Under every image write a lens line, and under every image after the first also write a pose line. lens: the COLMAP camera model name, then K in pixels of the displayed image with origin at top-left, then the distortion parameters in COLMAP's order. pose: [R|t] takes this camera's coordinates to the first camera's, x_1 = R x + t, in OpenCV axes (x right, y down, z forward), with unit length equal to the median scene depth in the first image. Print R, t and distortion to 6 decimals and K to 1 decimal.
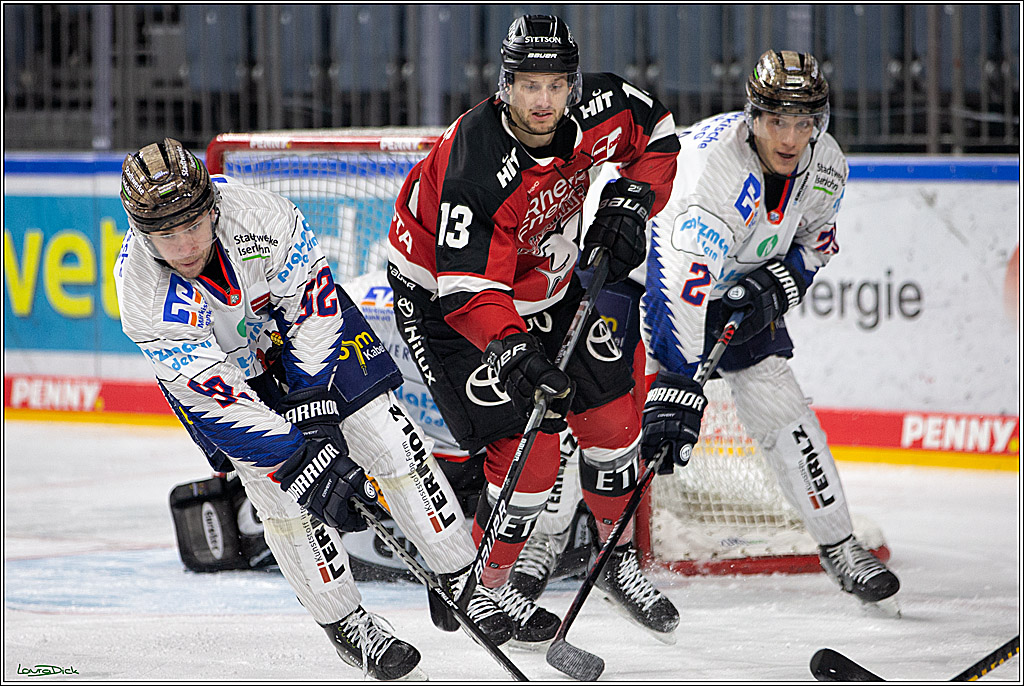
lens RADIAL K [[5601.6, 0, 511.5], [0, 5601.6, 326.6], [0, 0, 1]] dist [0.399580, 12.739459]
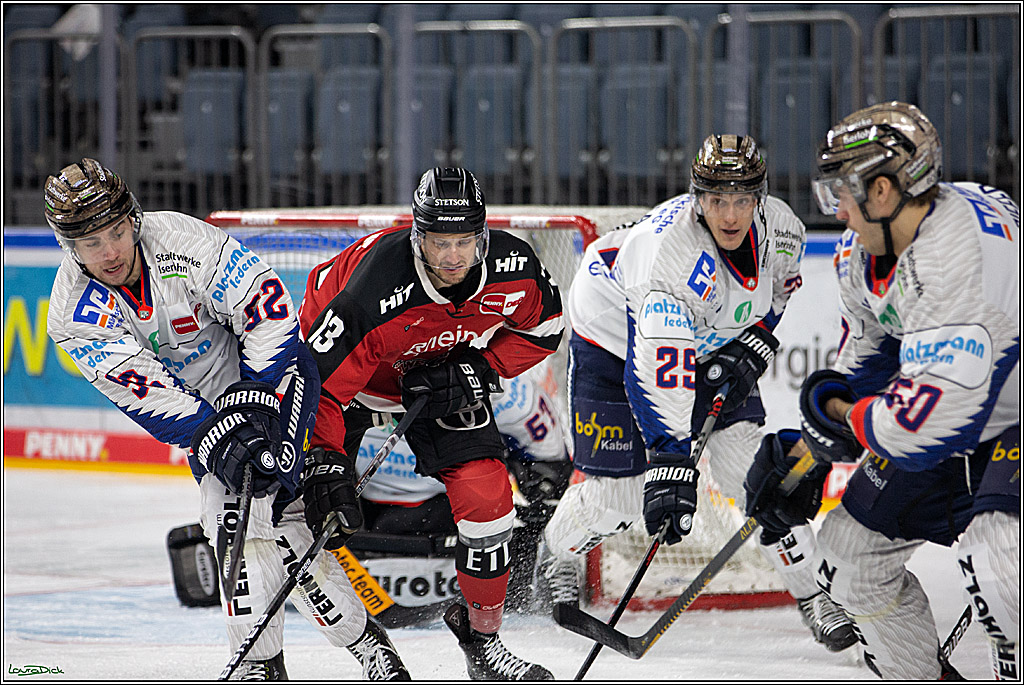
lens RADIAL K [[5805.7, 0, 512.2], [0, 5805.7, 393.0], [0, 0, 1]] dist [0.429595, 24.072908]
pose [[0.999943, 0.003176, -0.010218, 0.018851], [-0.003226, 0.999983, -0.004826, 0.006856], [0.010202, 0.004859, 0.999936, -0.148955]]
